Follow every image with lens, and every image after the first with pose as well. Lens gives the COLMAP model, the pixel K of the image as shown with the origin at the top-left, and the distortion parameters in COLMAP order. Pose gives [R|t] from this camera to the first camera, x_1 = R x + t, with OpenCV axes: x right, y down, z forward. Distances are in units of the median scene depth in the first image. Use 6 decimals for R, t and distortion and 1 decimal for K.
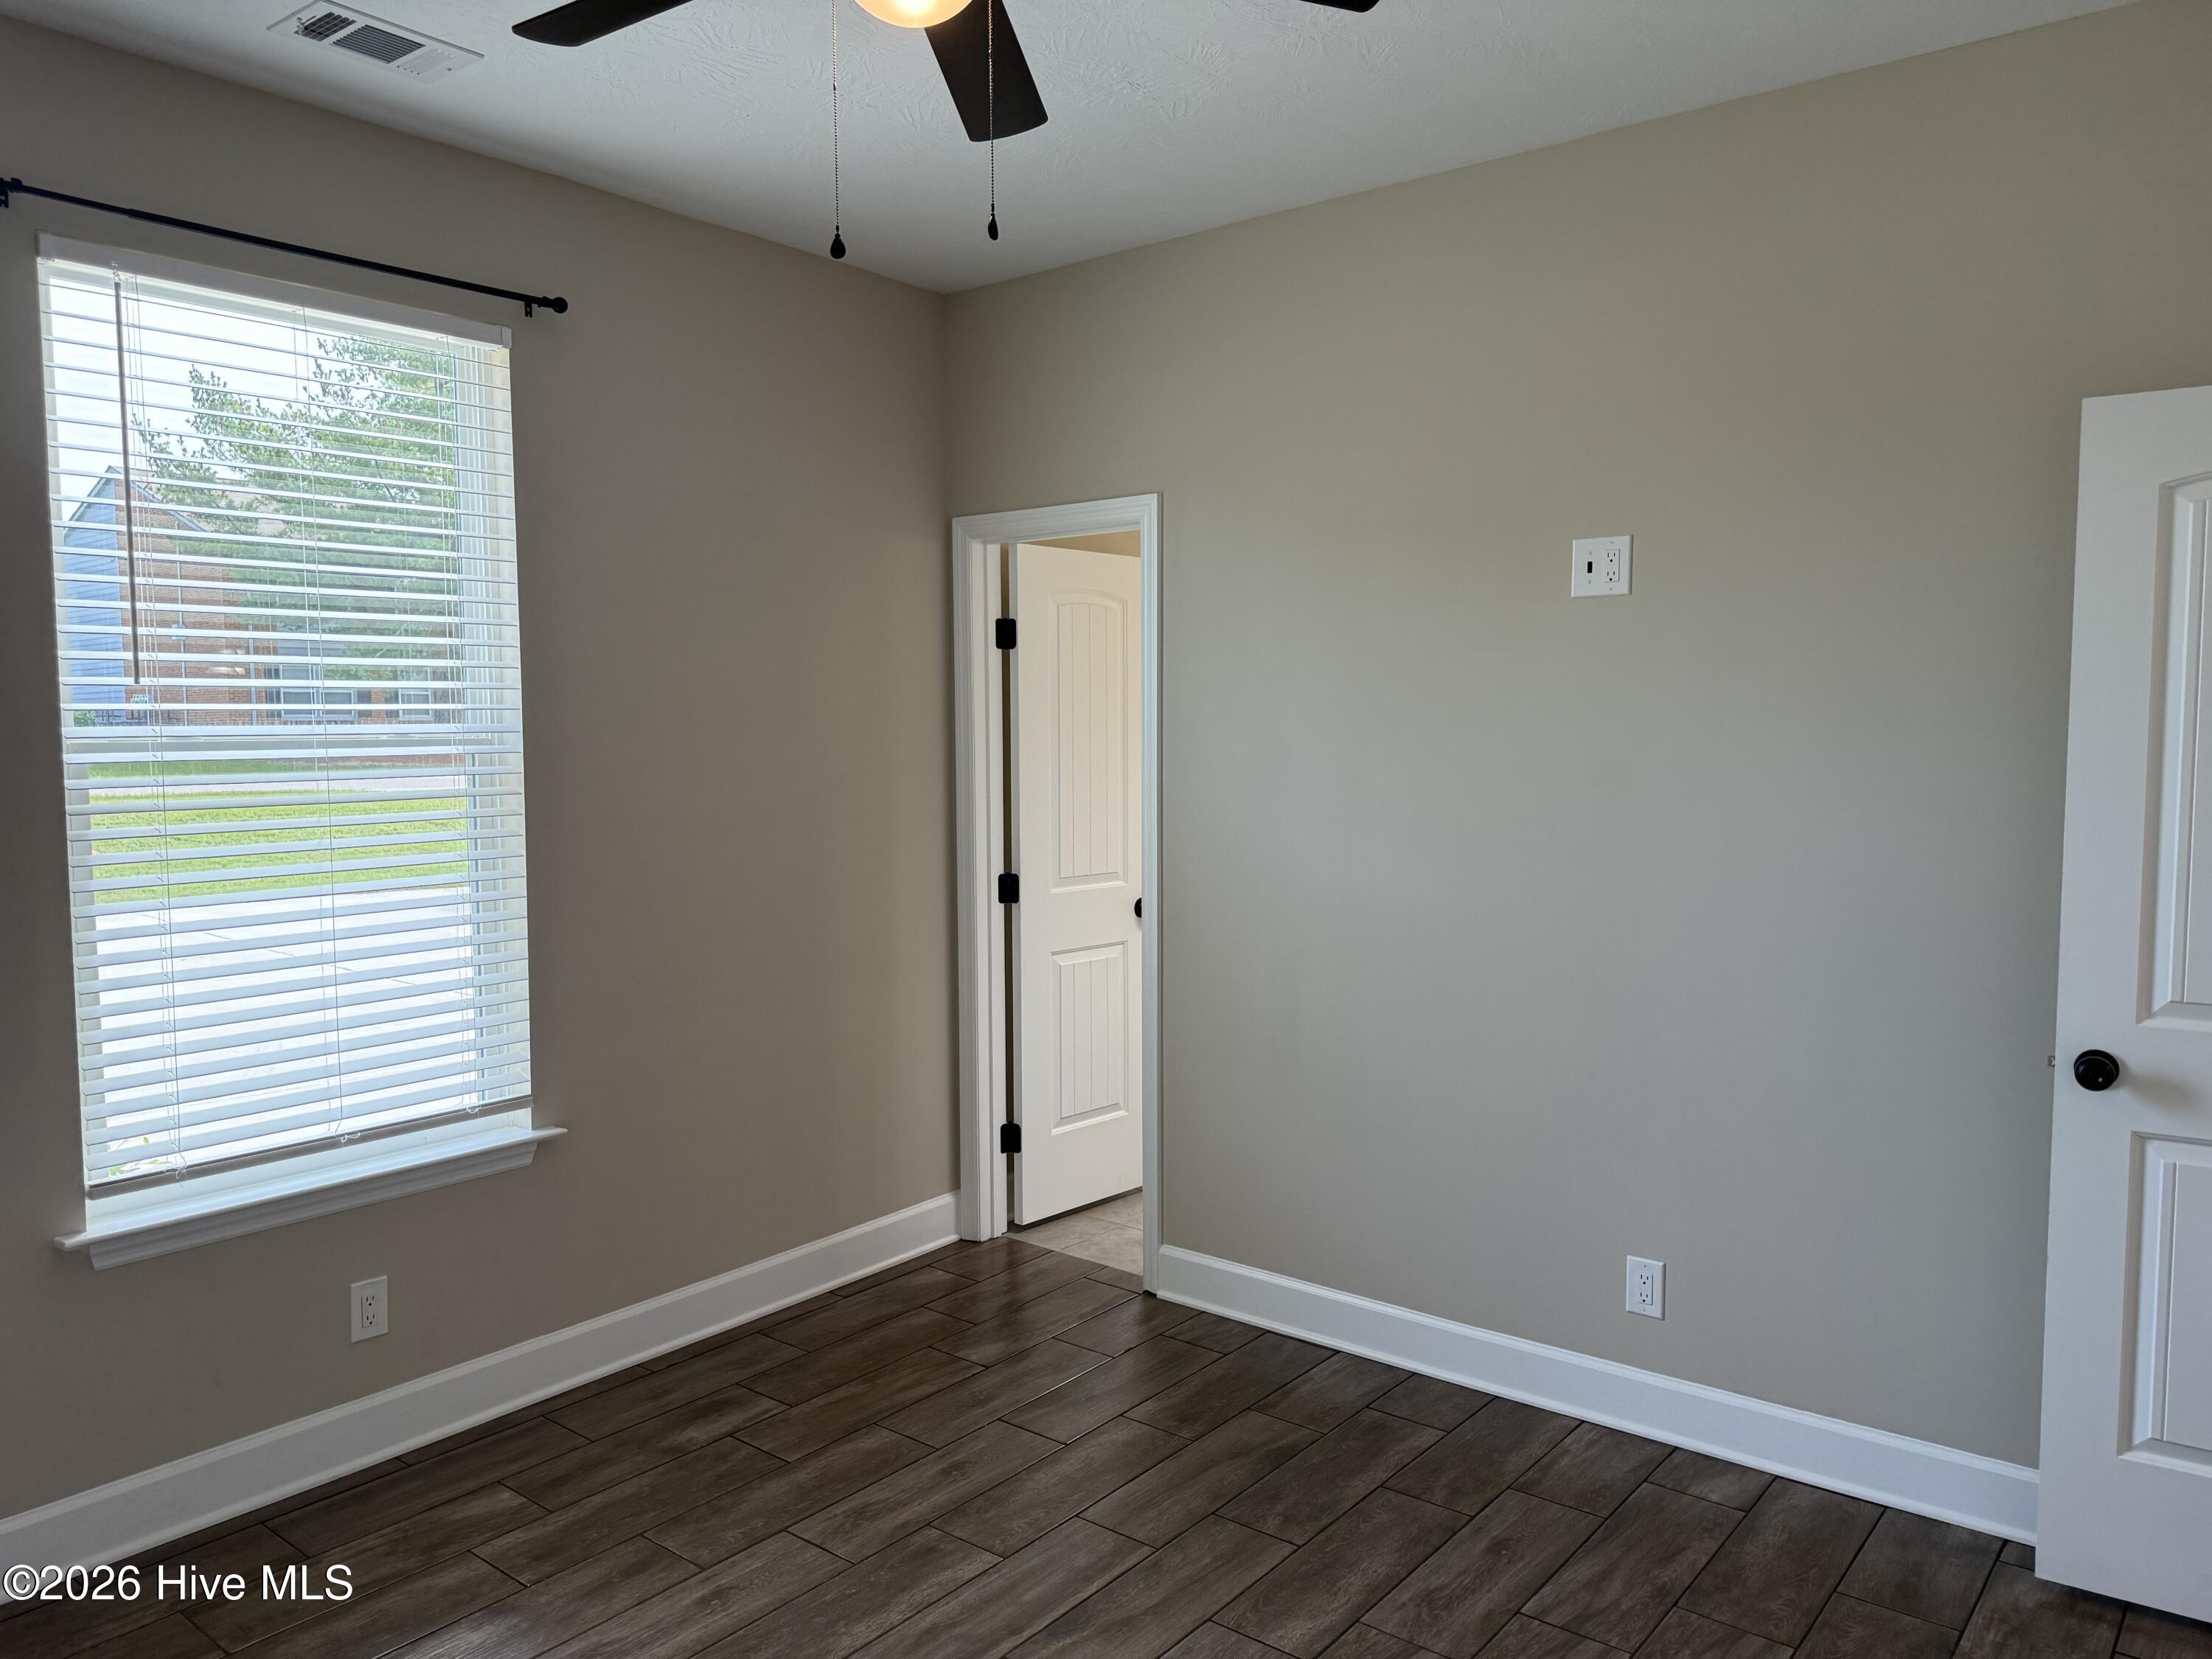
lens RADIAL K [[1564.6, 0, 1100.1], [0, 1564.6, 832.8], [0, 0, 1]] dist [0.052733, -0.063885]
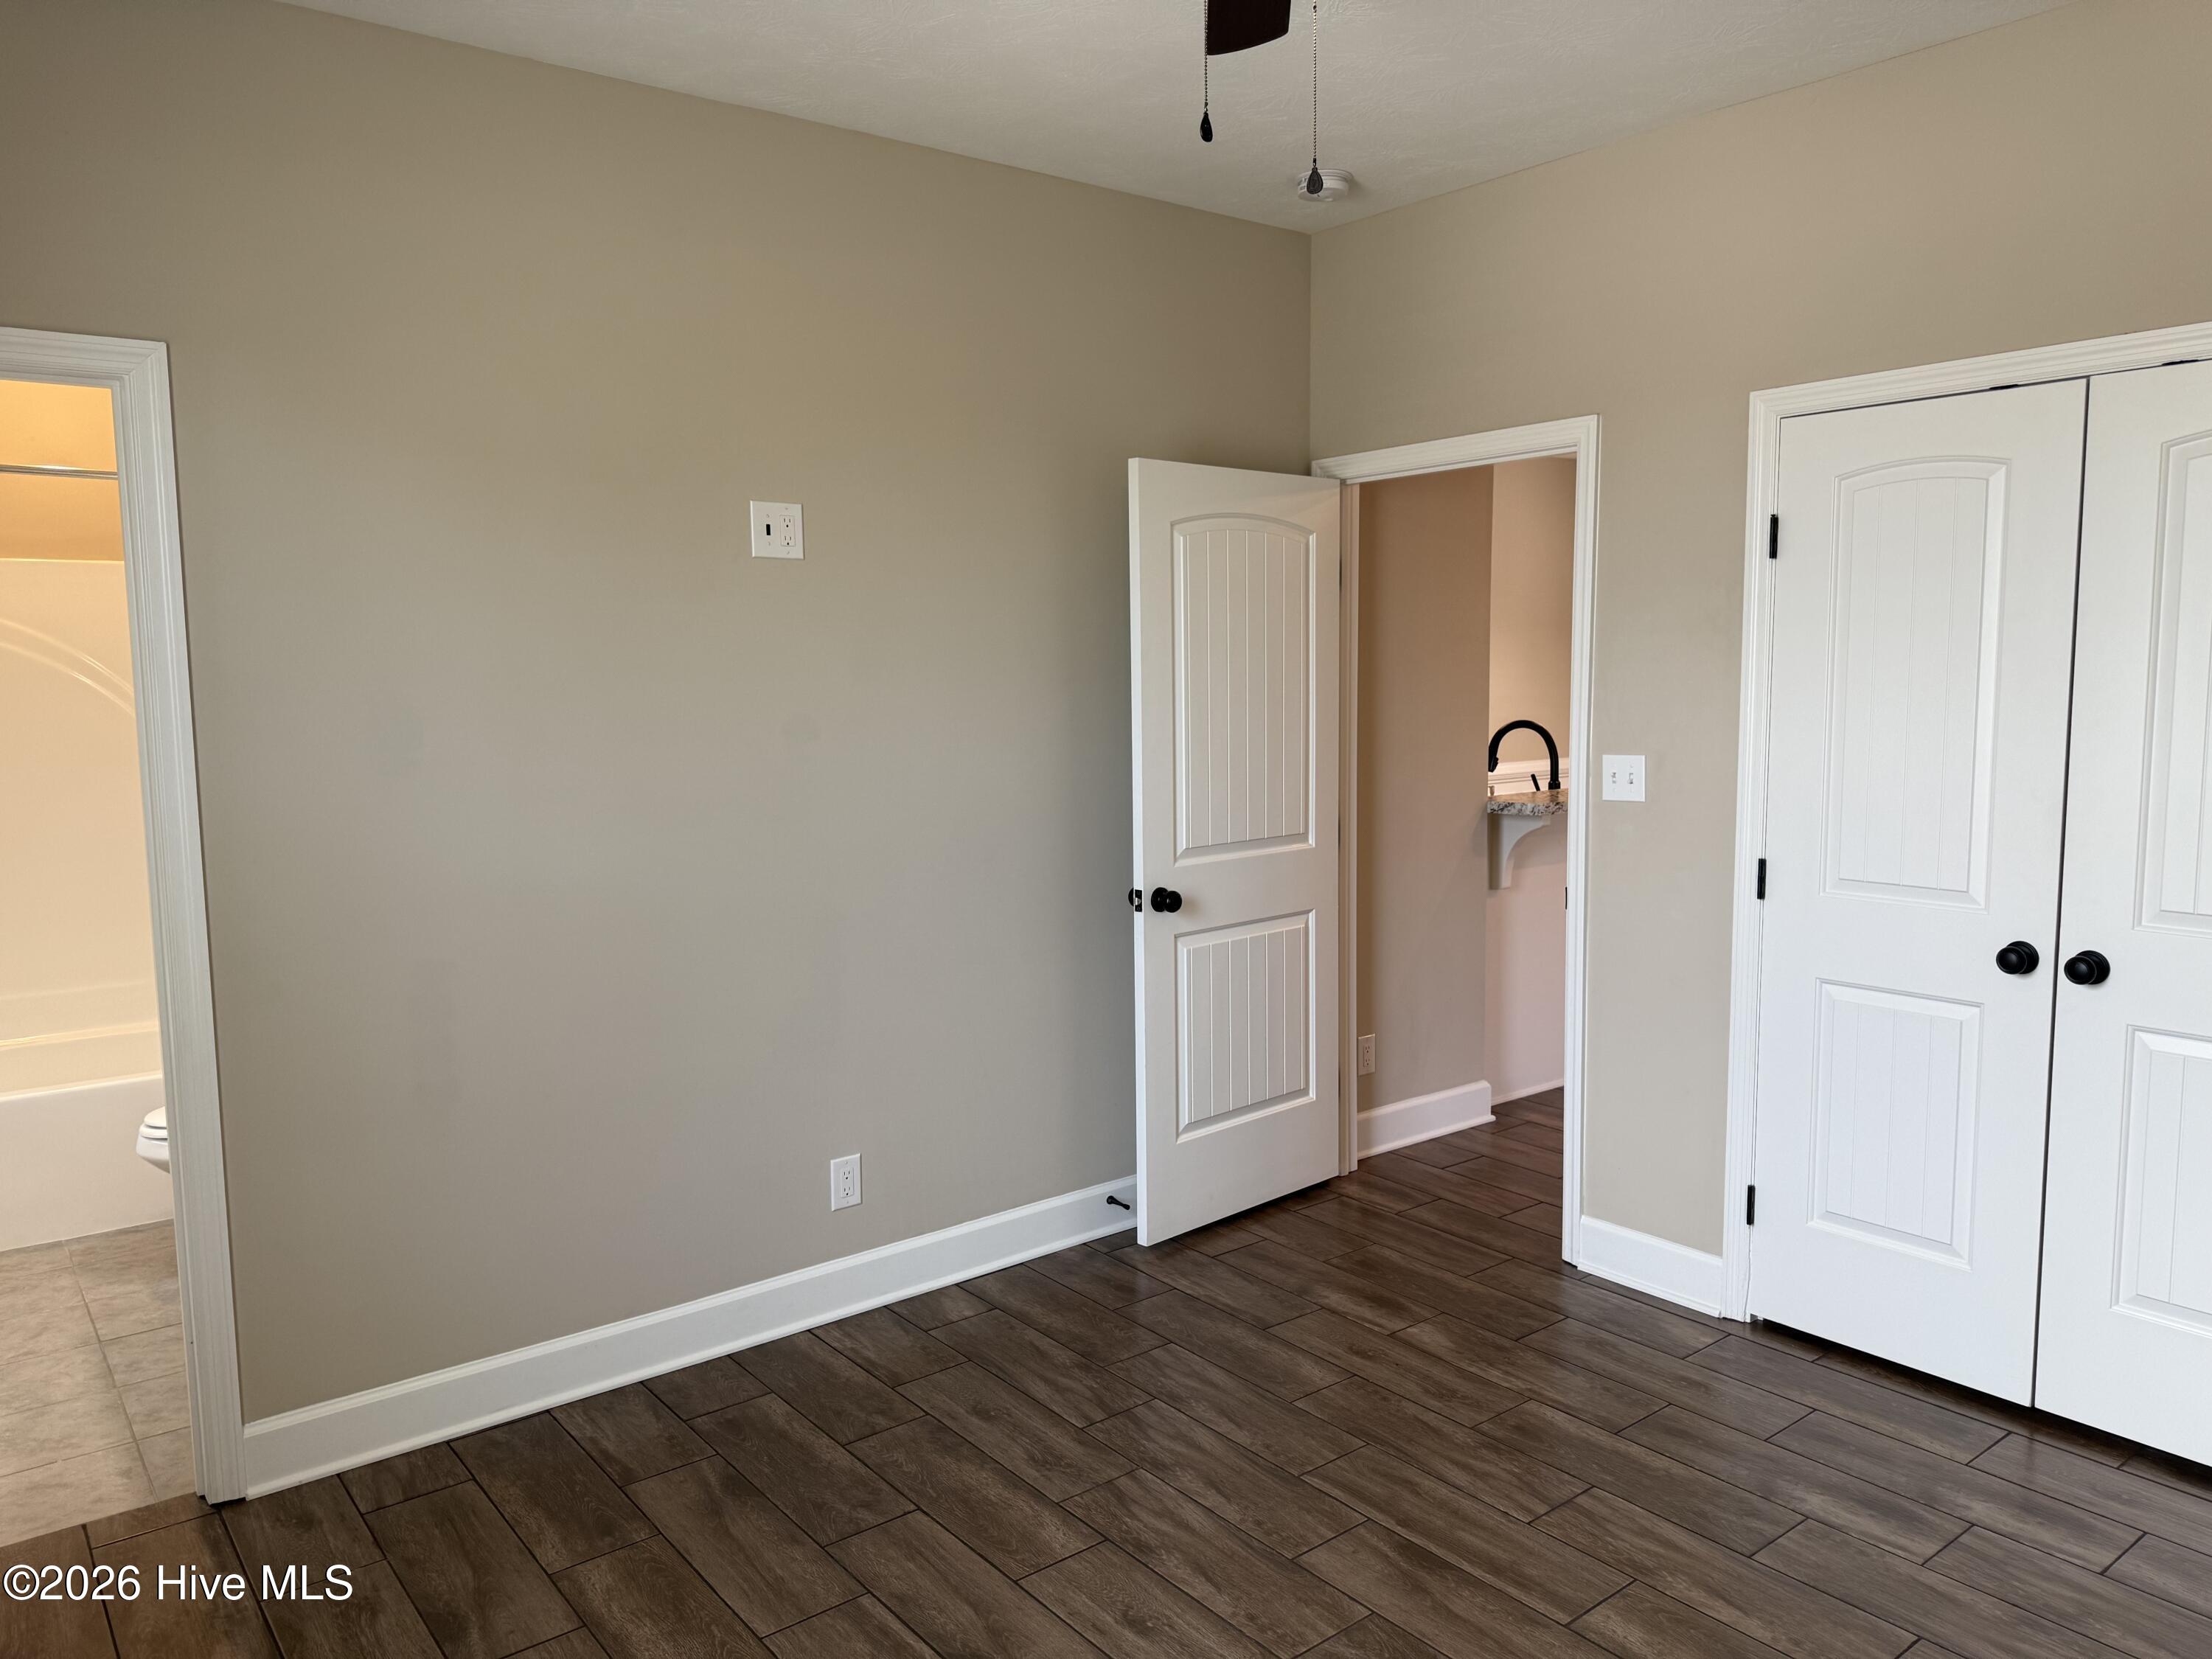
lens RADIAL K [[1564.6, 0, 1102.5], [0, 1564.6, 823.6], [0, 0, 1]] dist [0.052733, -0.063885]
pose [[0.218778, -0.097676, 0.970874, -0.722812], [0.078622, 0.993507, 0.082236, -0.045957], [-0.972602, 0.058340, 0.225037, 0.599913]]
